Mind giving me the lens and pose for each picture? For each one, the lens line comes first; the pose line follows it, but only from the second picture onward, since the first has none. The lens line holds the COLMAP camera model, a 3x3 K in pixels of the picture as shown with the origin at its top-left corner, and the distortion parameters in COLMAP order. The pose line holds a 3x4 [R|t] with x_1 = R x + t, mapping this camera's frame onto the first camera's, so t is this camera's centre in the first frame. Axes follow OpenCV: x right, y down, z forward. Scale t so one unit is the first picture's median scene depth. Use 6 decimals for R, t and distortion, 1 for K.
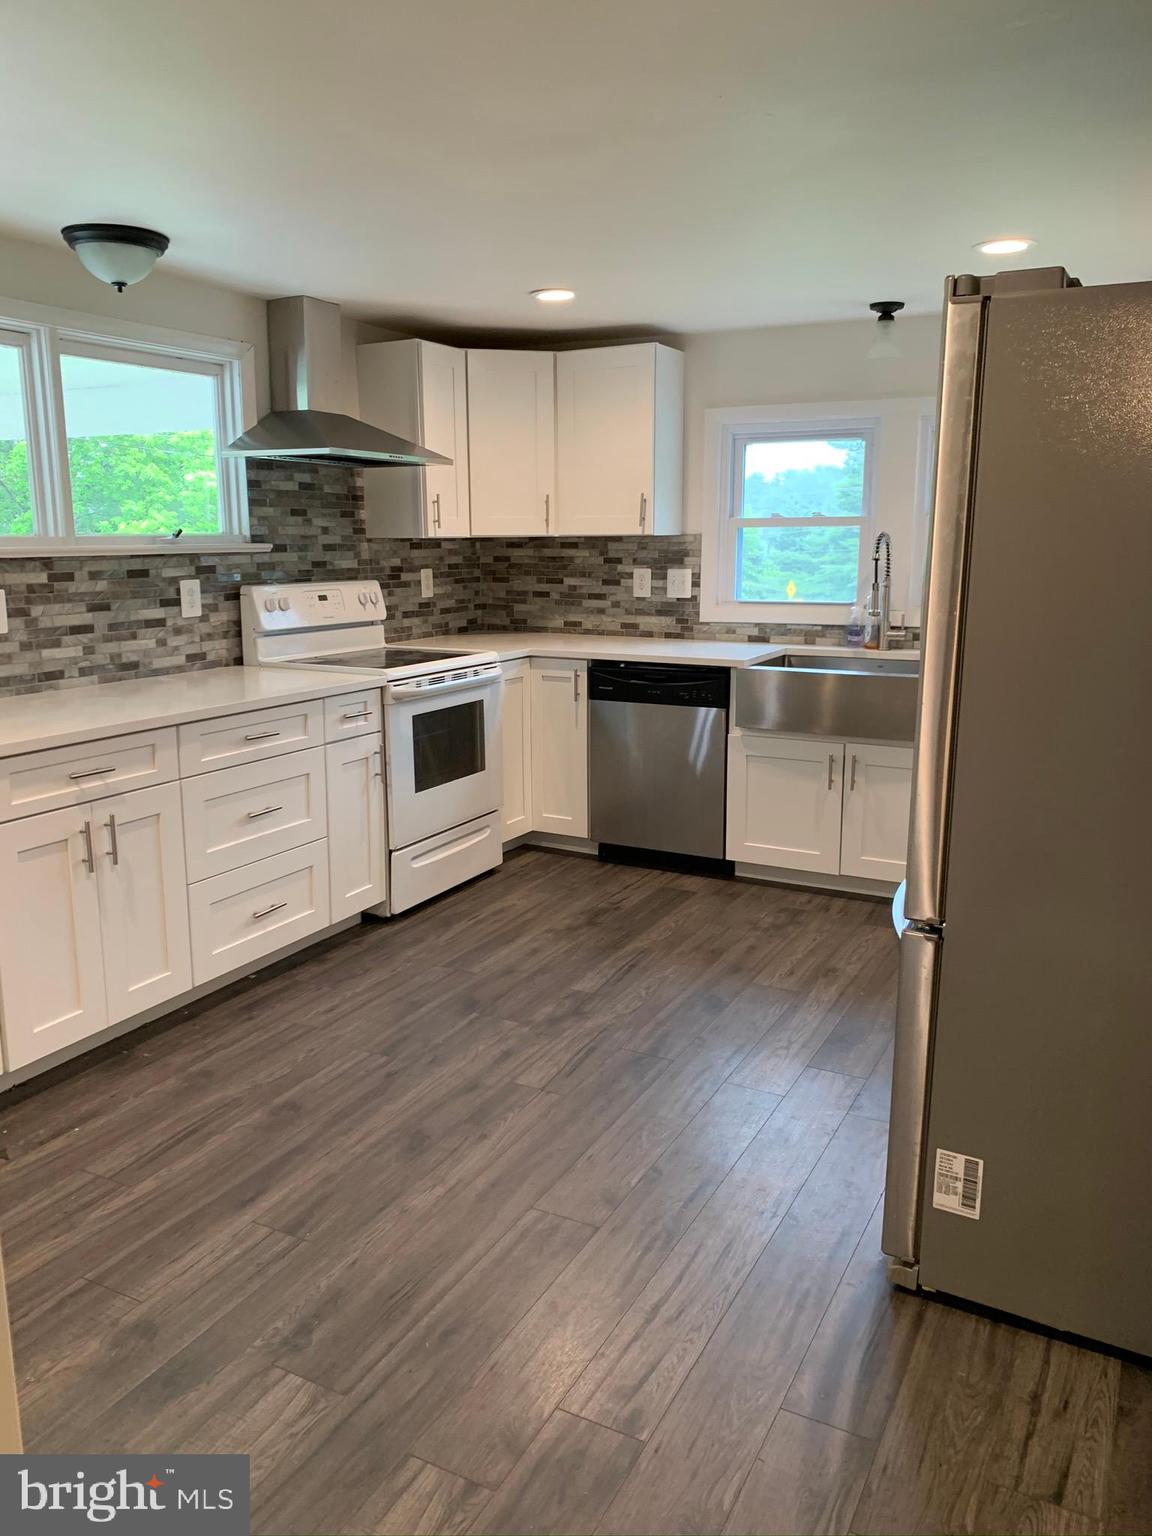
lens RADIAL K [[1179.0, 0, 566.3], [0, 1179.0, 755.9], [0, 0, 1]] dist [0.055784, -0.091033]
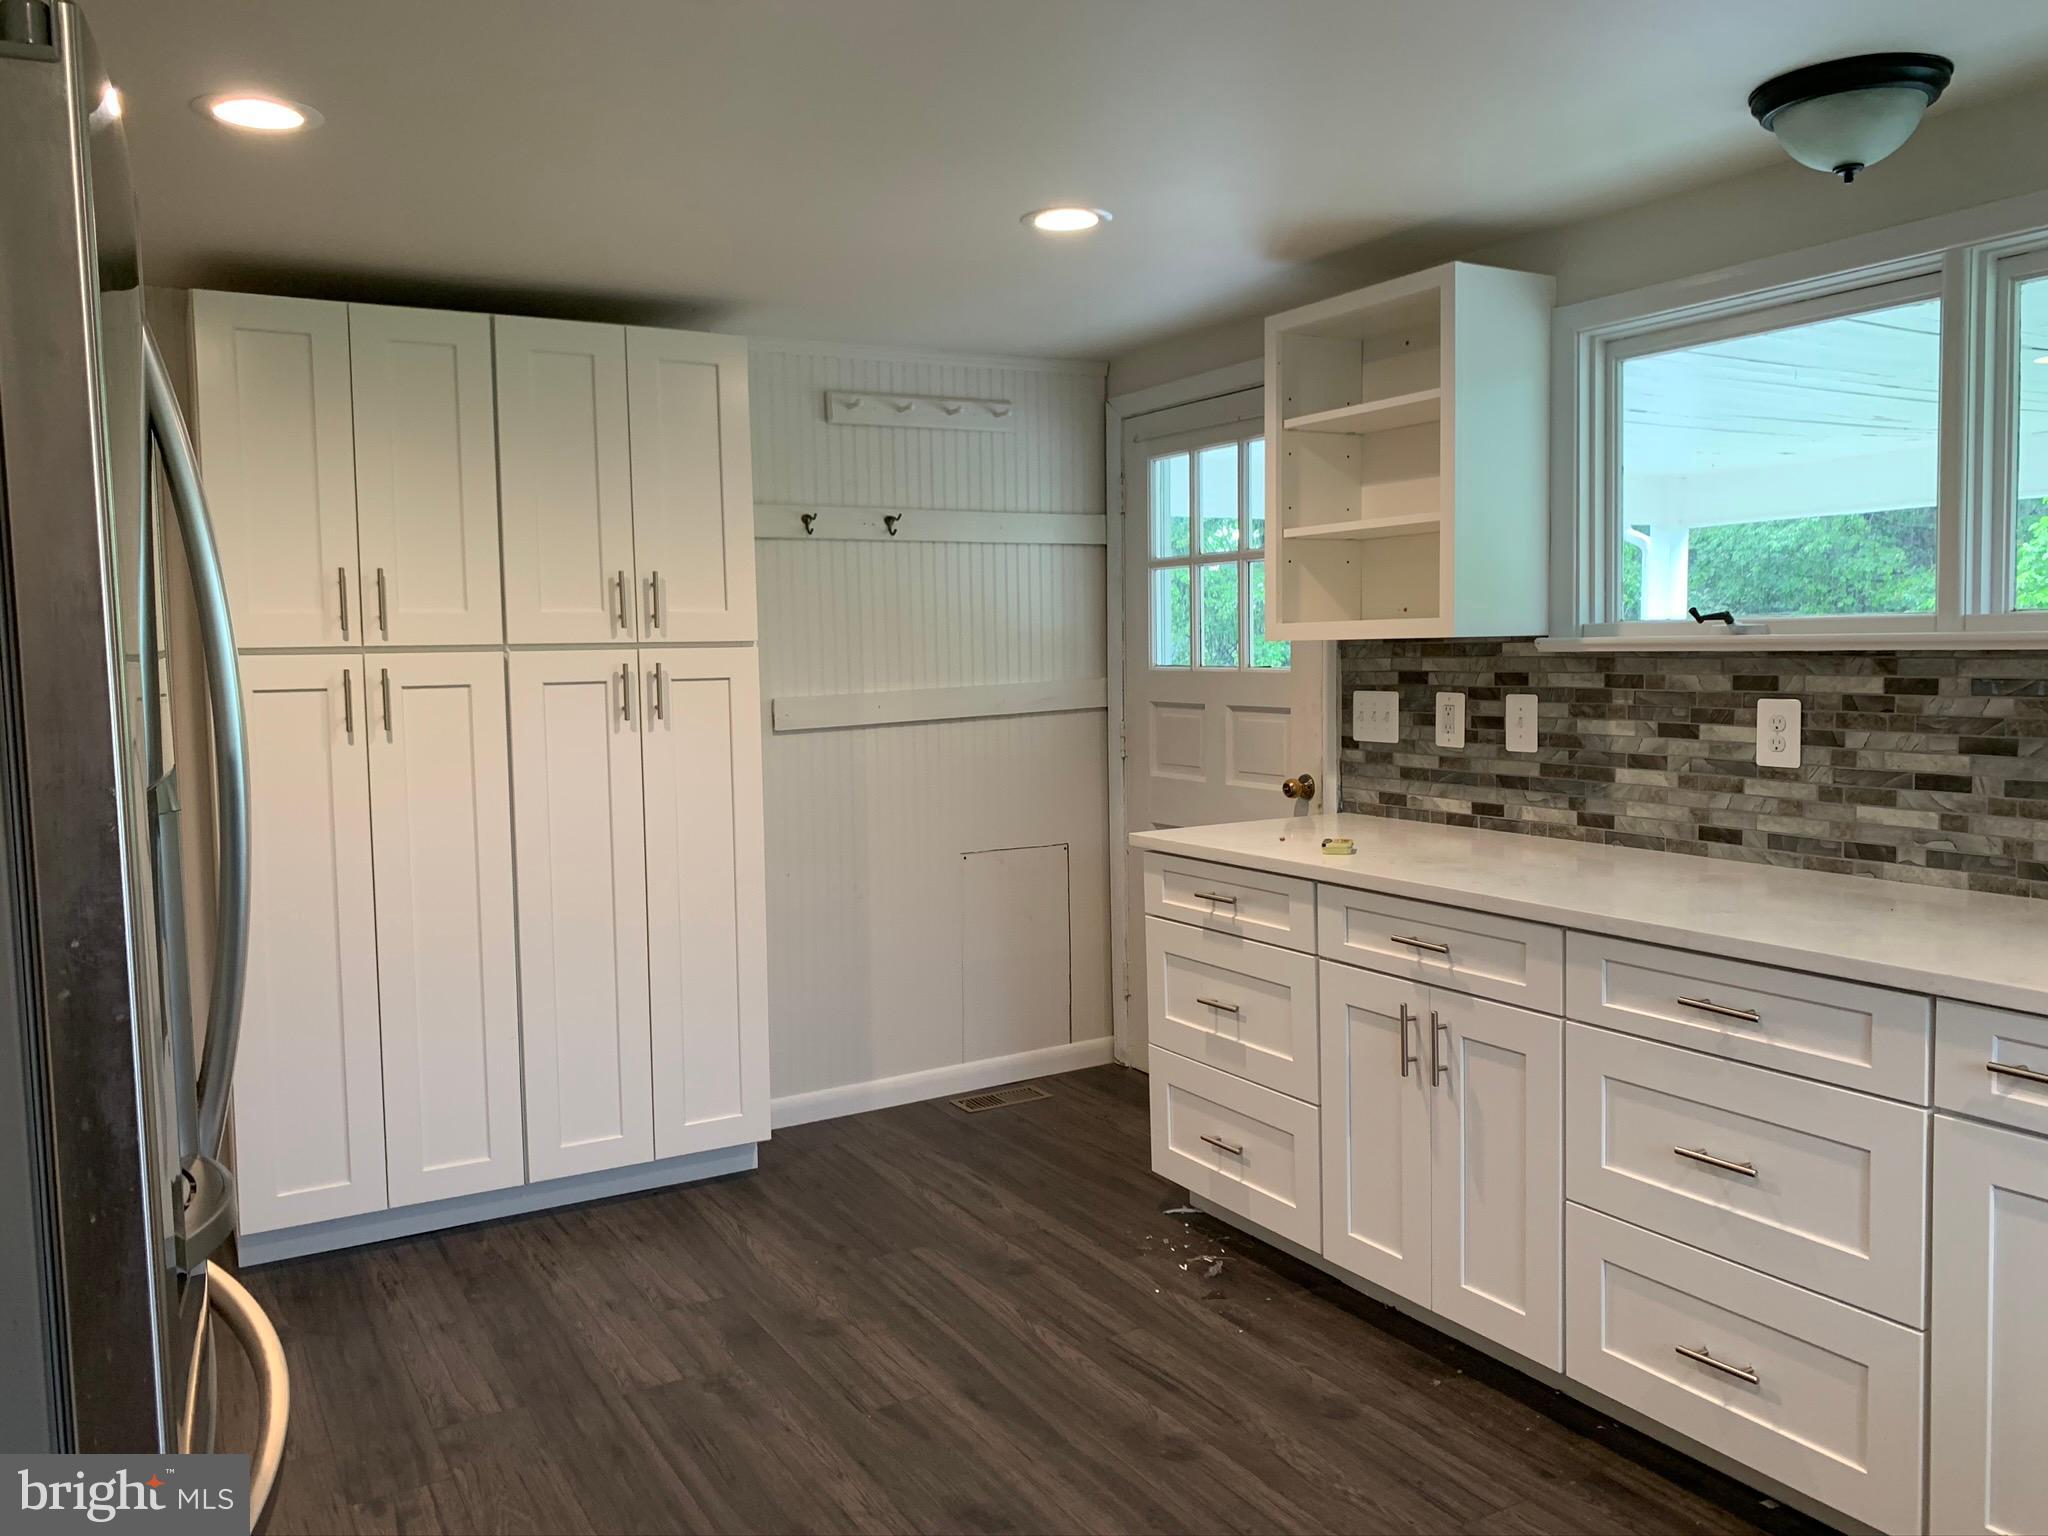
lens RADIAL K [[1572.0, 0, 1029.6], [0, 1572.0, 746.4], [0, 0, 1]] dist [0.055784, -0.091033]
pose [[-0.533901, 0.065415, -0.843013, 0.366001], [-0.139259, 0.976585, 0.163976, -0.156802], [0.834000, 0.204944, -0.512291, 0.869896]]
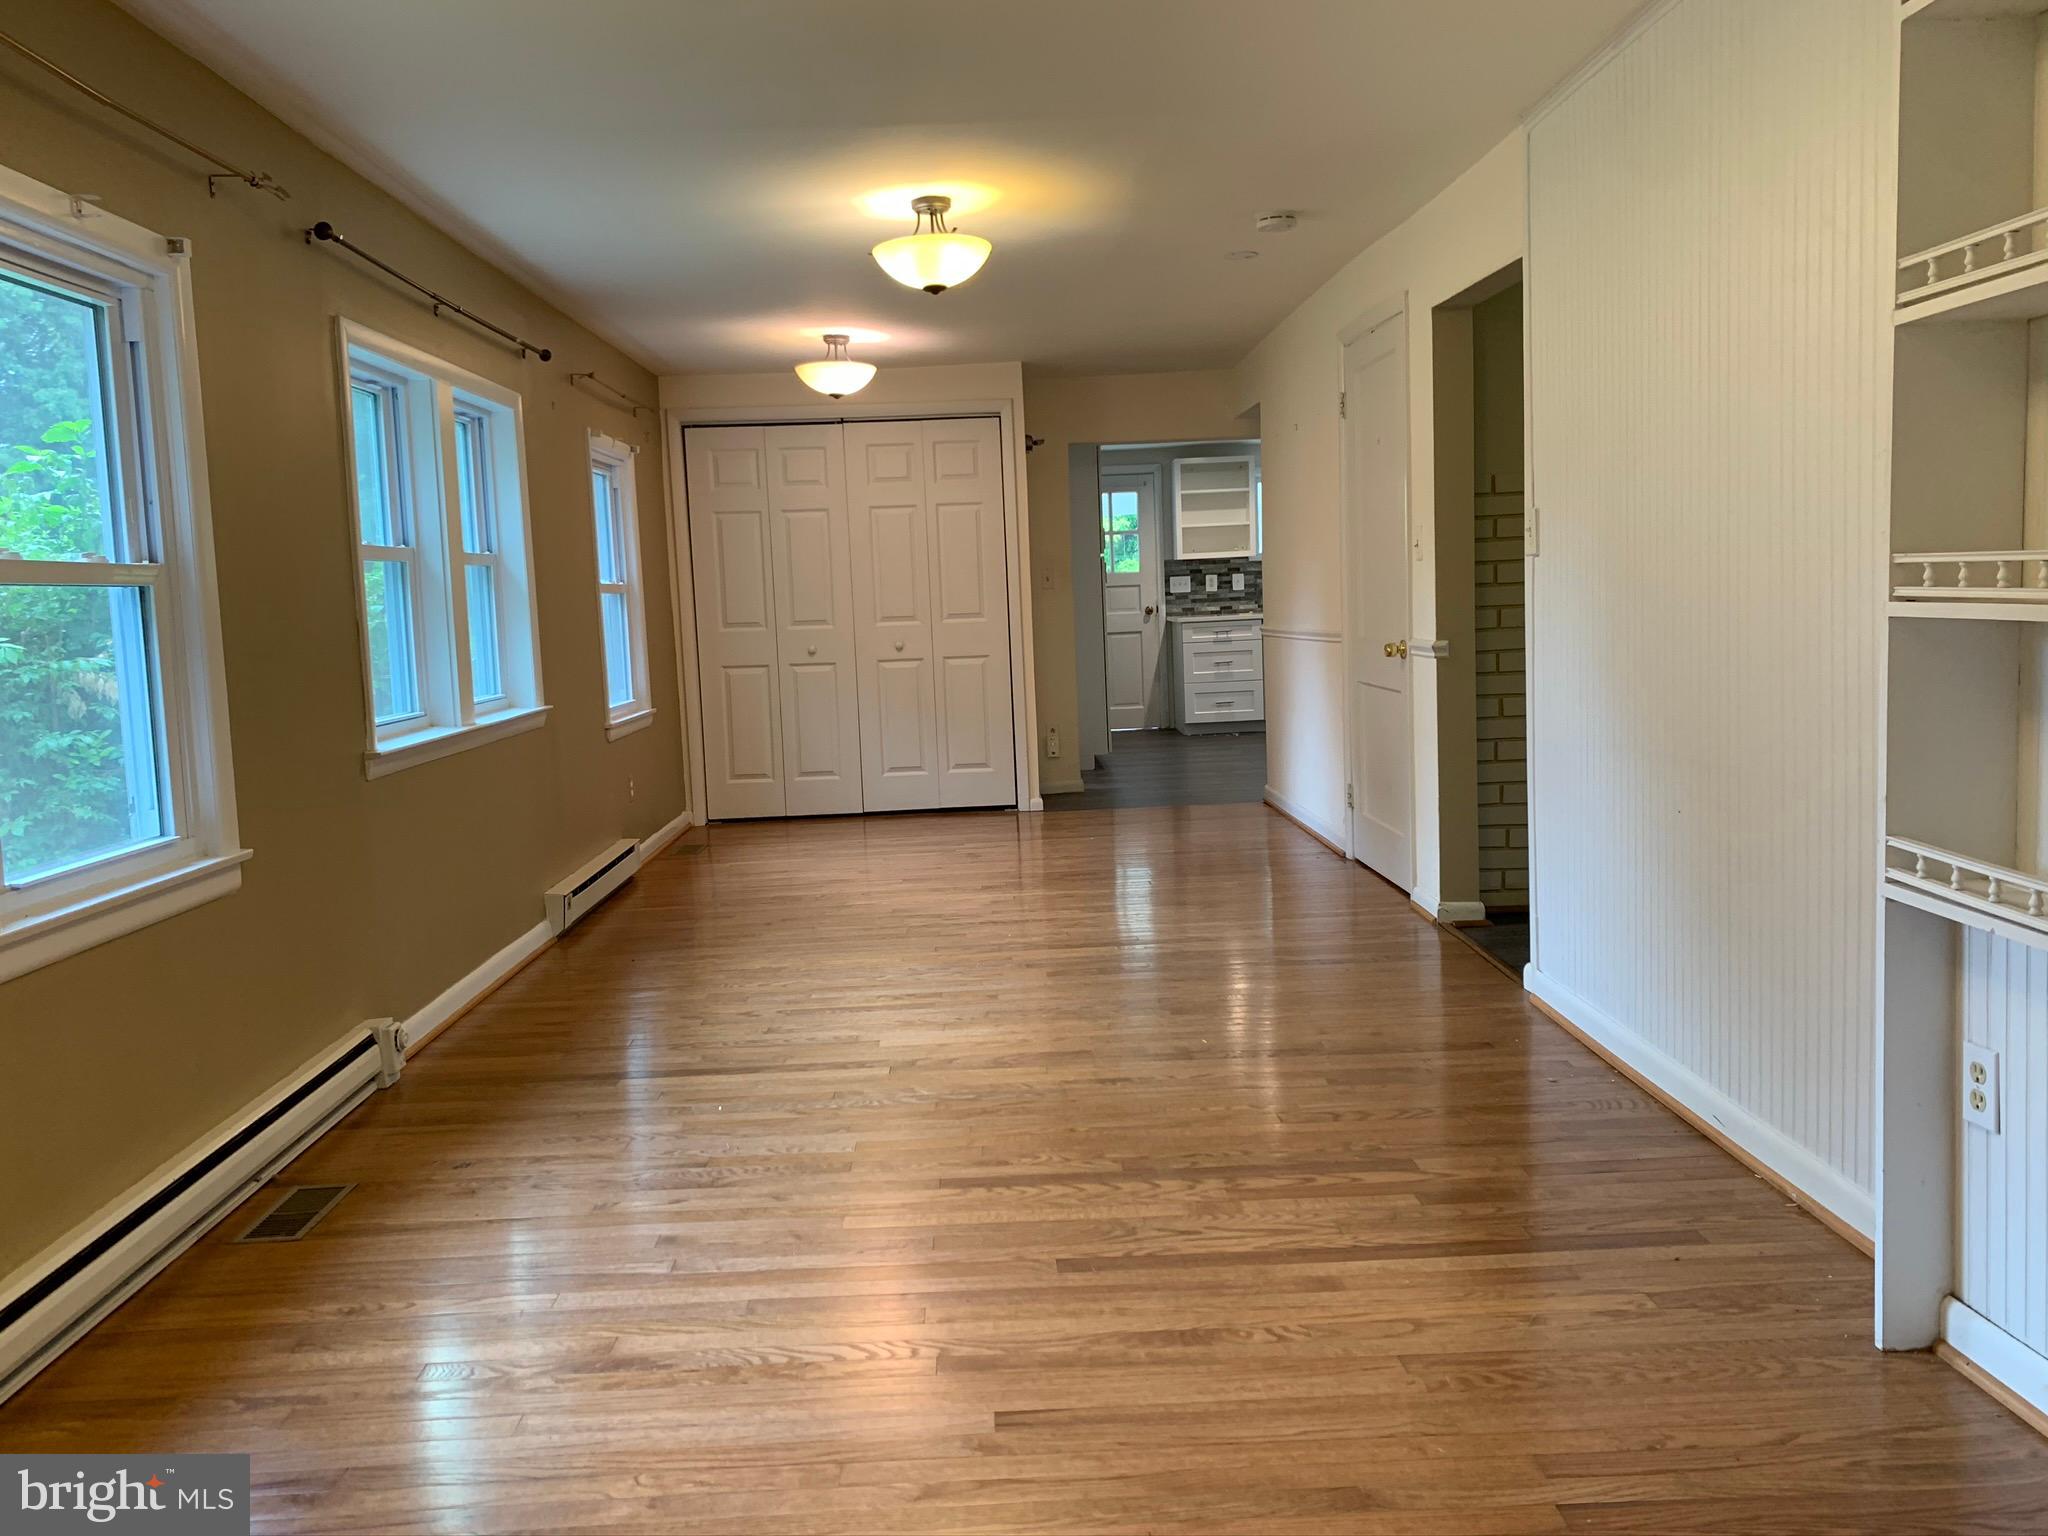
lens RADIAL K [[1561.9, 0, 1012.1], [0, 1561.9, 769.8], [0, 0, 1]] dist [0.013728, -0.009014]
pose [[0.486617, 0.077411, -0.870179, 1.848155], [-0.119346, 0.992619, 0.021563, 0.255362], [0.865425, 0.093360, 0.492264, -1.056297]]
